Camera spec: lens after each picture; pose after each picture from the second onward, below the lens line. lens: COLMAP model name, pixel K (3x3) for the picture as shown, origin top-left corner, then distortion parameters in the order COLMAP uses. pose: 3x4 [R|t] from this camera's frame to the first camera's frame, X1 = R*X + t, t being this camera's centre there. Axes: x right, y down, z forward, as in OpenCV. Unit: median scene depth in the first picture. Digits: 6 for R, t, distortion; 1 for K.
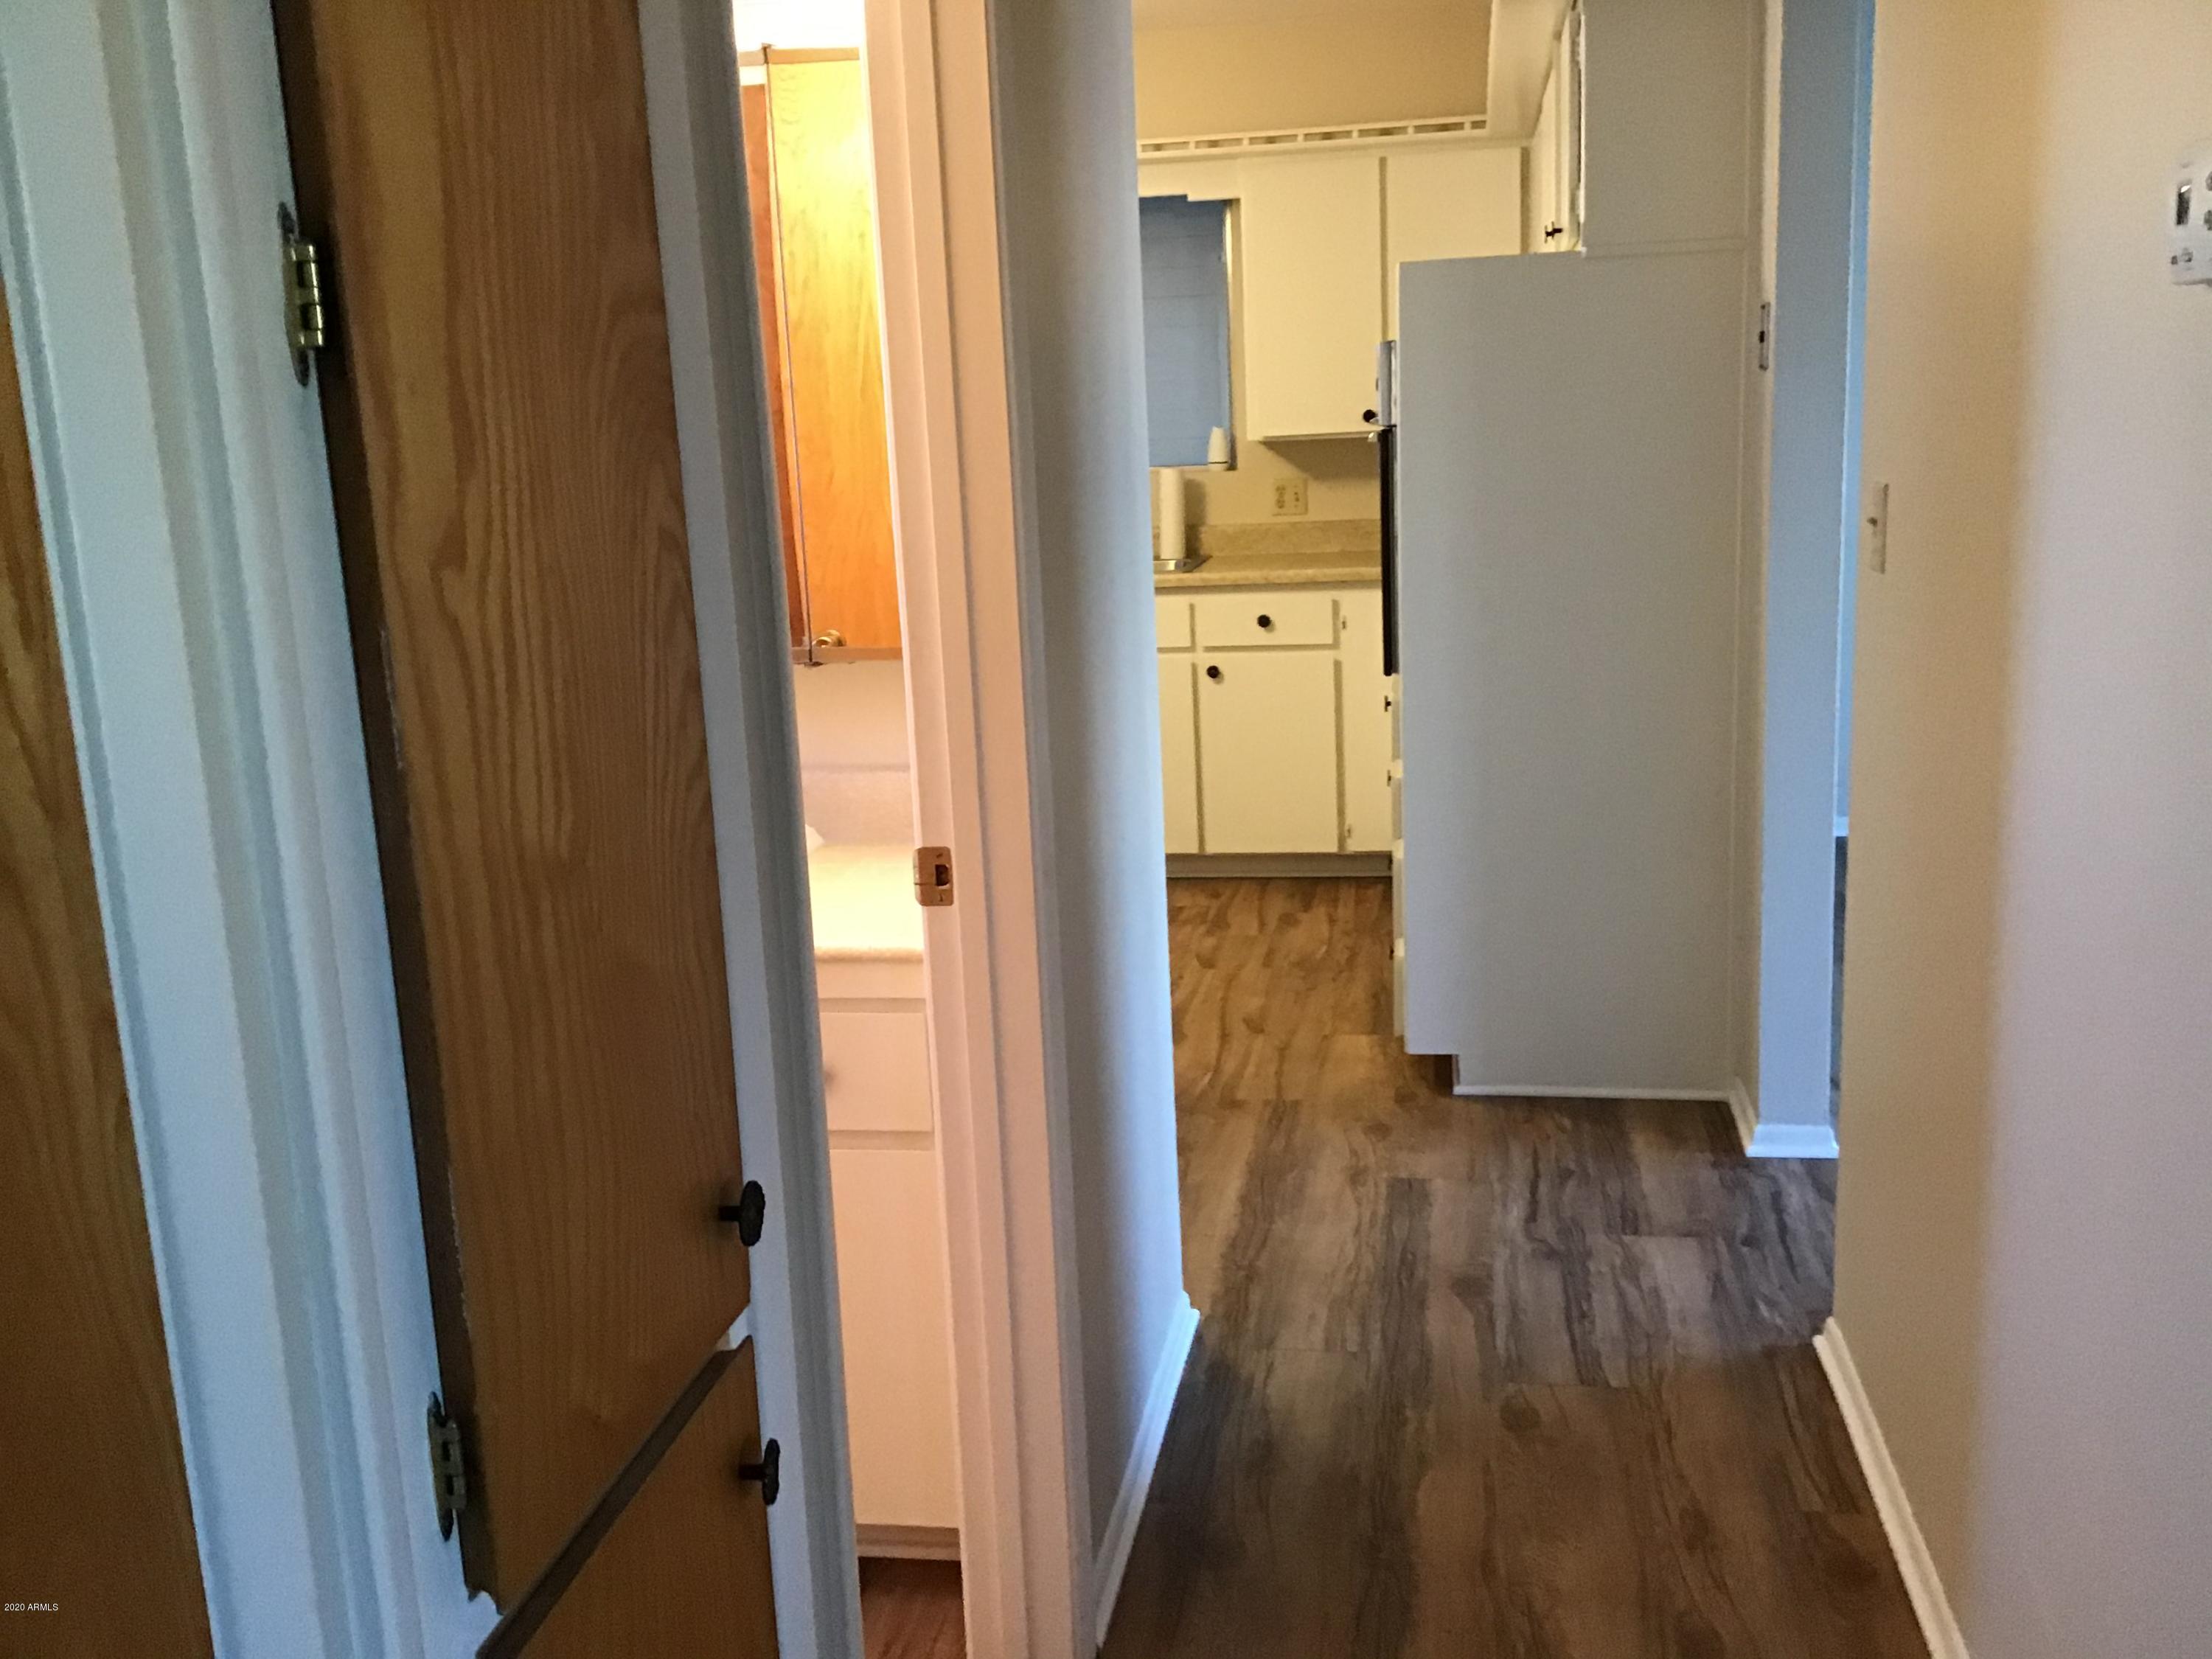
lens RADIAL K [[2004.4, 0, 1130.2], [0, 2004.4, 825.3], [0, 0, 1]] dist [0.107042, -0.197942]
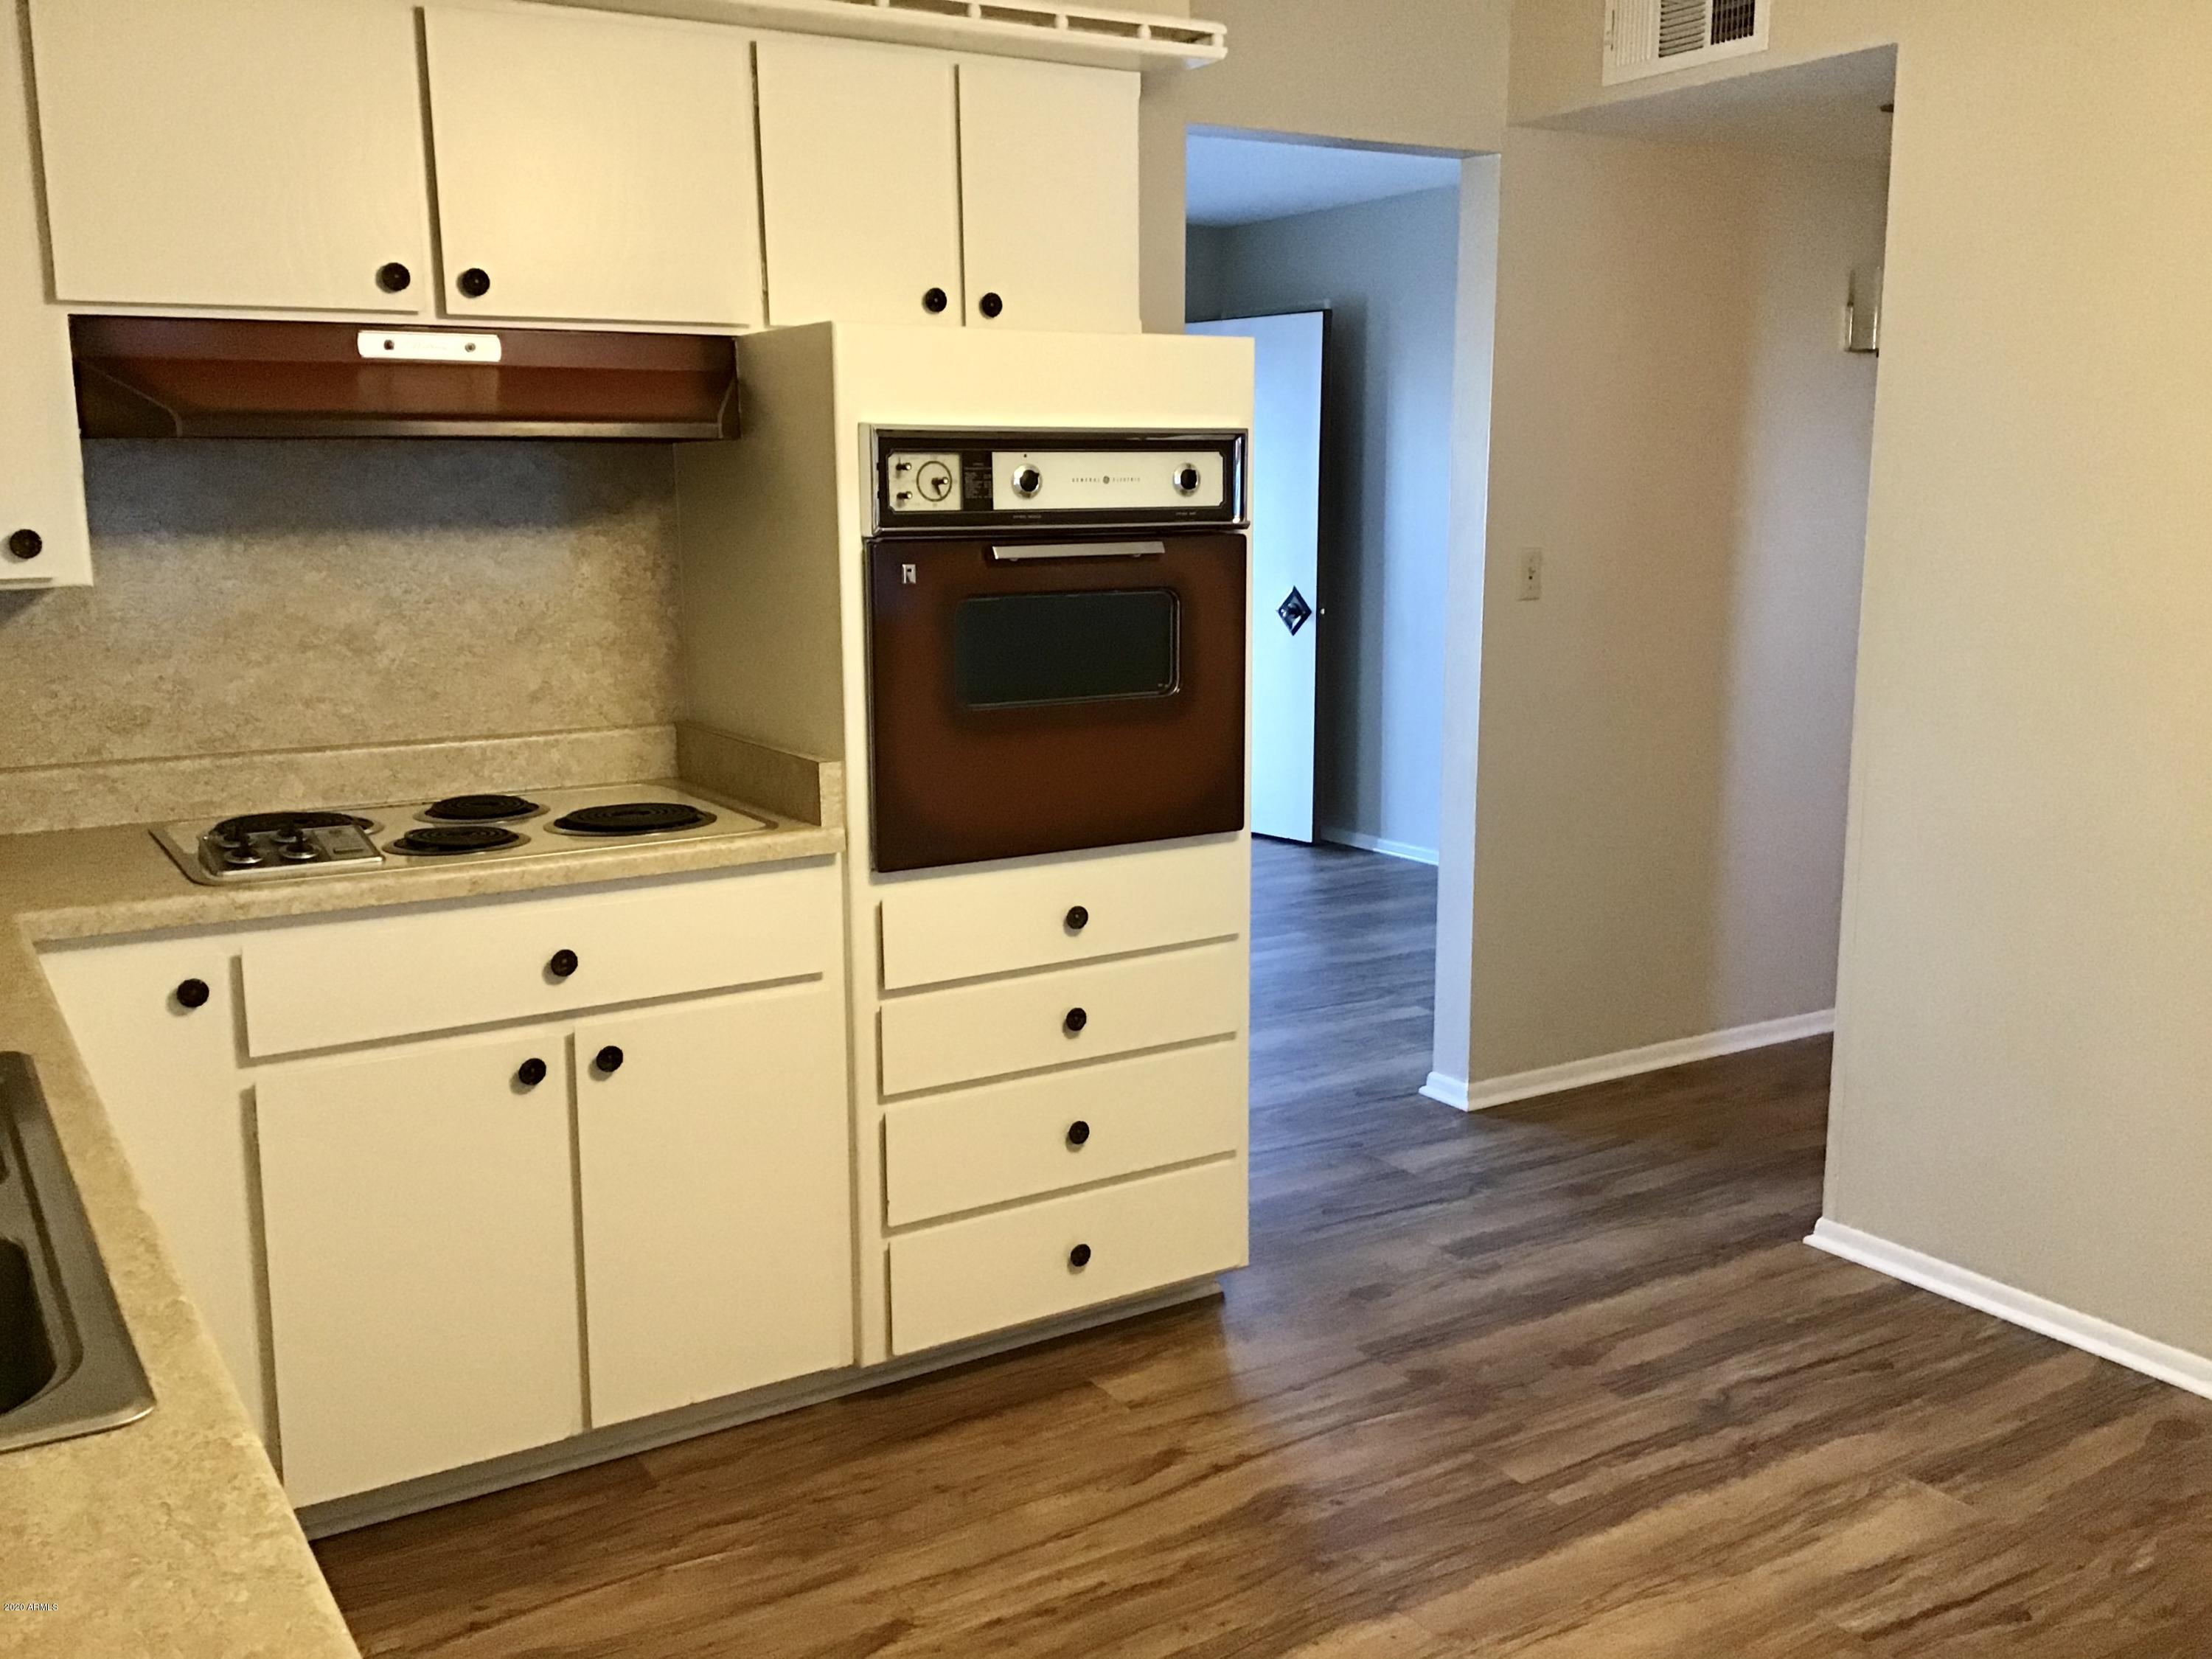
lens RADIAL K [[2004.4, 0, 1130.2], [0, 2004.4, 825.3], [0, 0, 1]] dist [0.107042, -0.197942]
pose [[-0.666356, -0.091567, 0.739990, -0.363023], [0.180241, 0.943218, 0.279021, -0.253704], [-0.723521, 0.319303, -0.612015, 1.249166]]
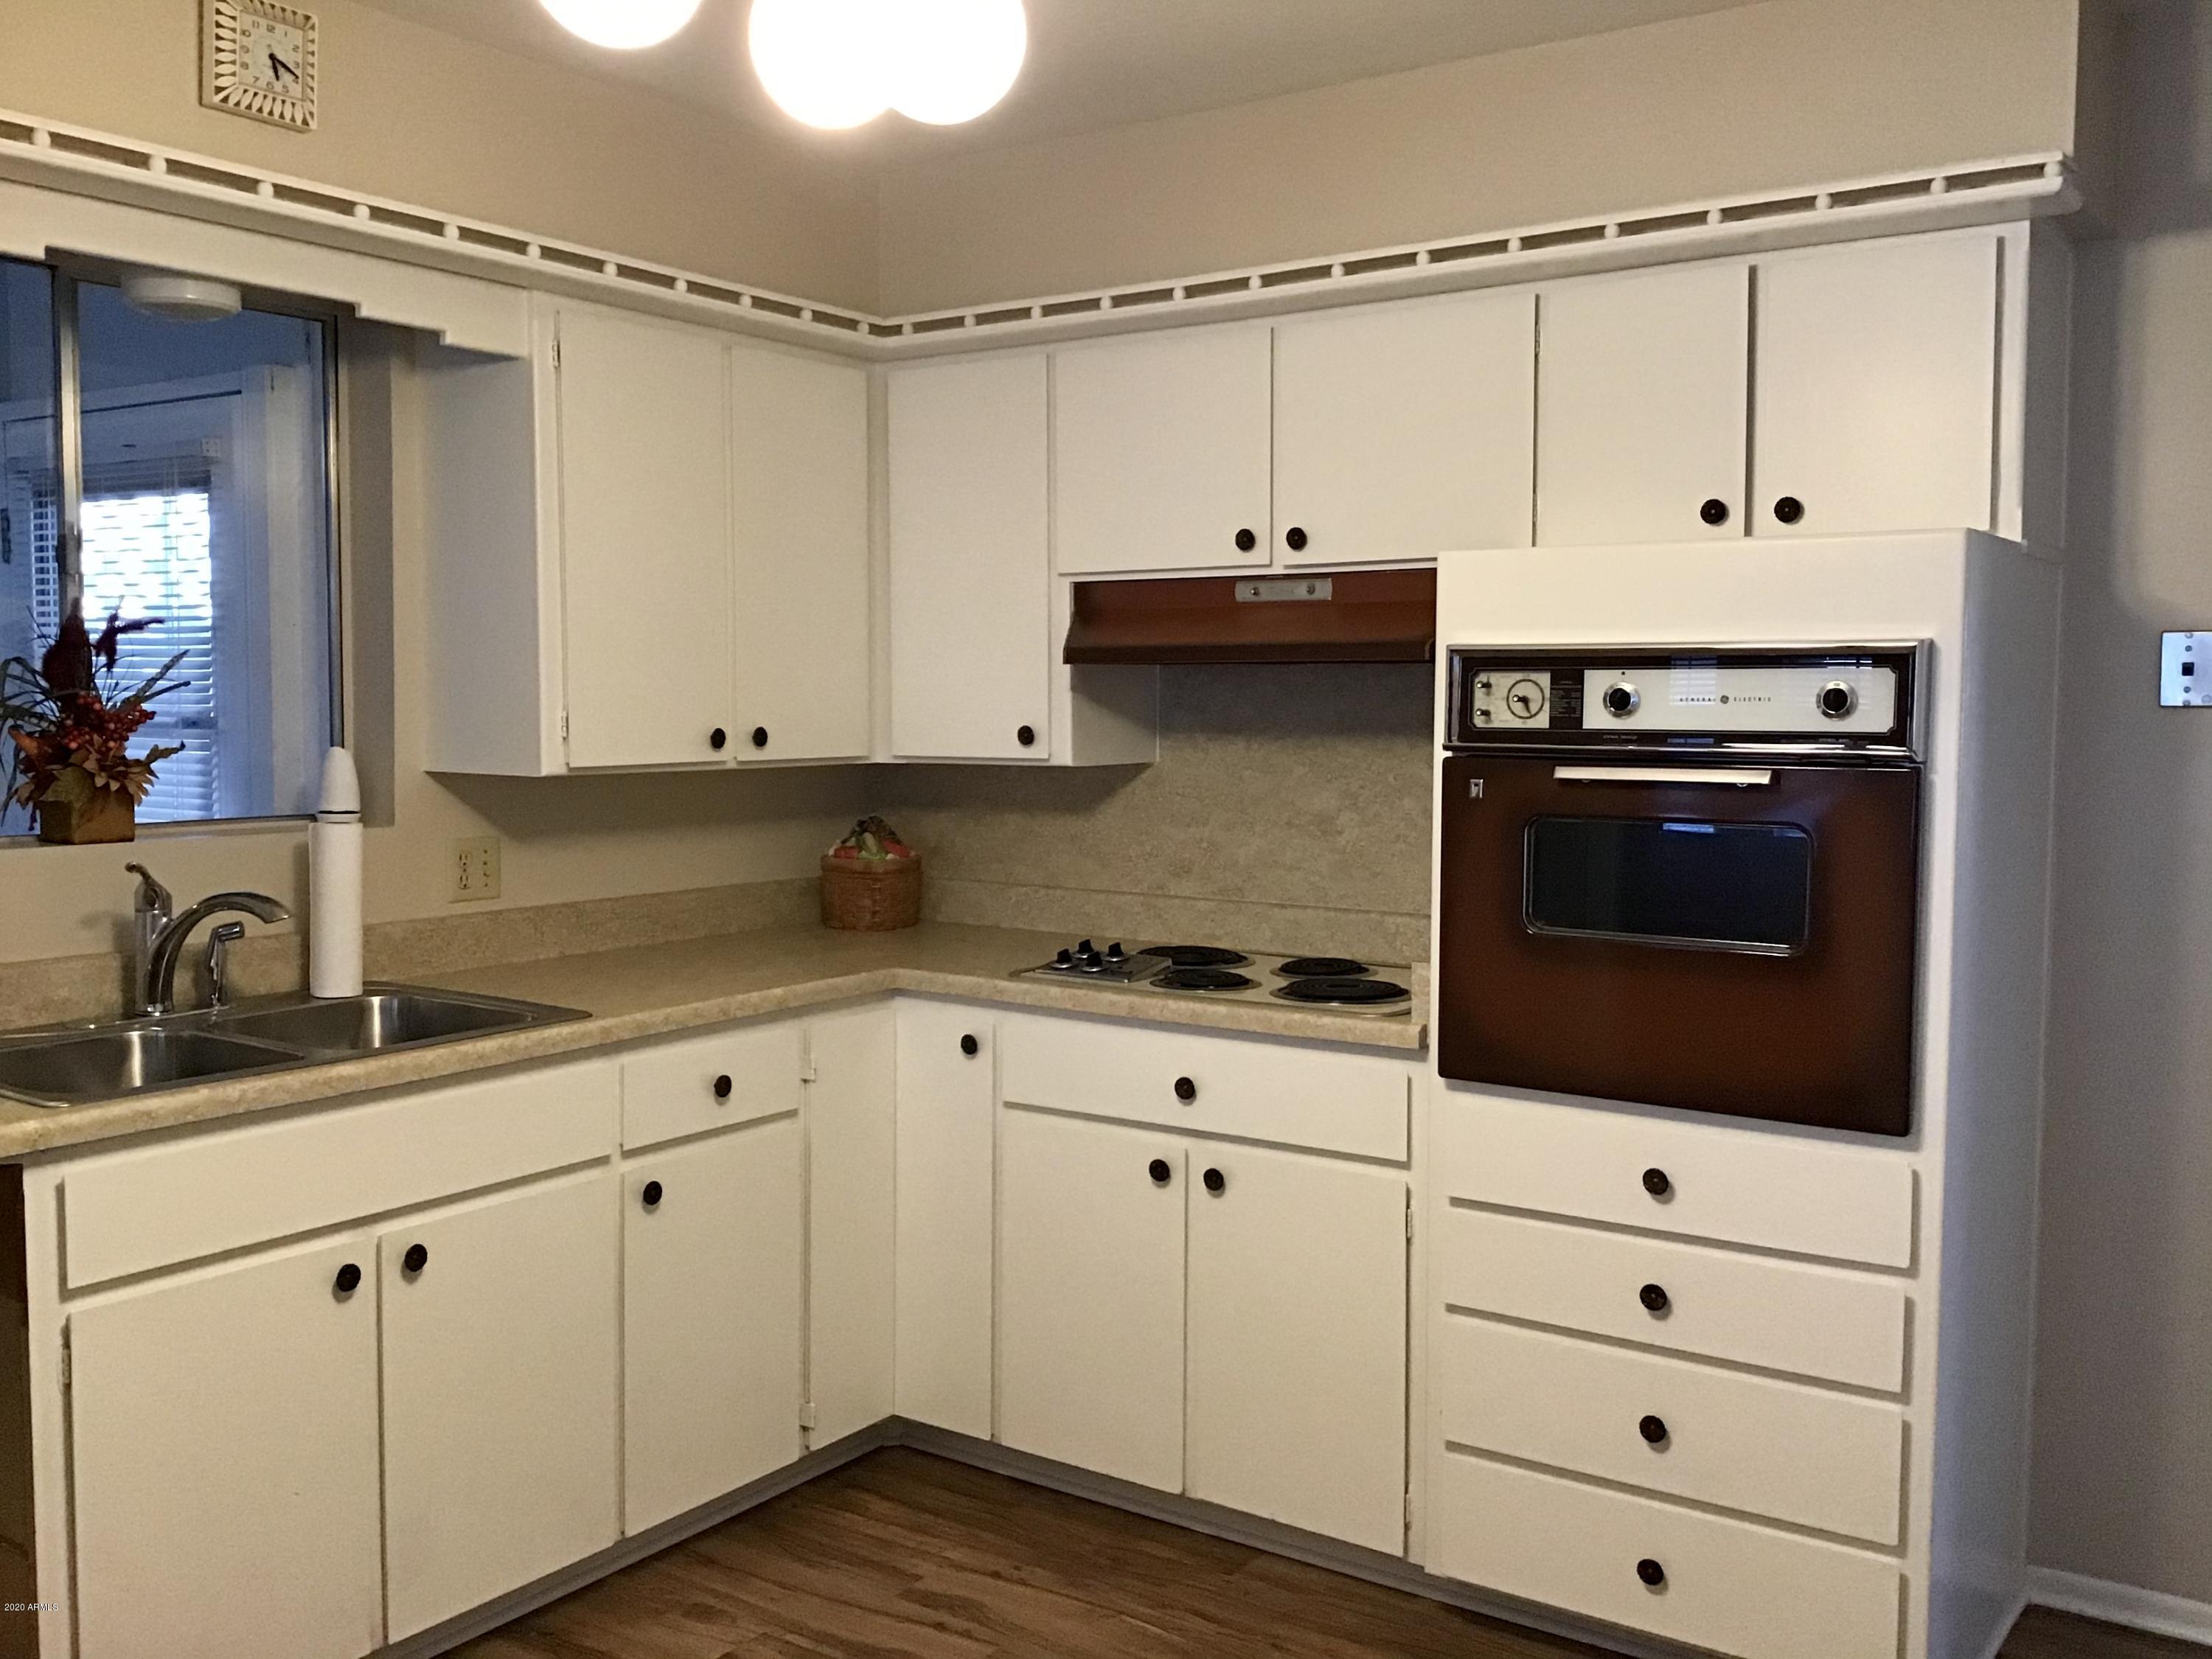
lens RADIAL K [[2004.4, 0, 1130.2], [0, 2004.4, 825.3], [0, 0, 1]] dist [0.107042, -0.197942]
pose [[0.427397, -0.025665, 0.903700, -0.461929], [0.167612, 0.984517, -0.051310, -0.147003], [-0.888391, 0.173401, 0.425081, 0.754355]]
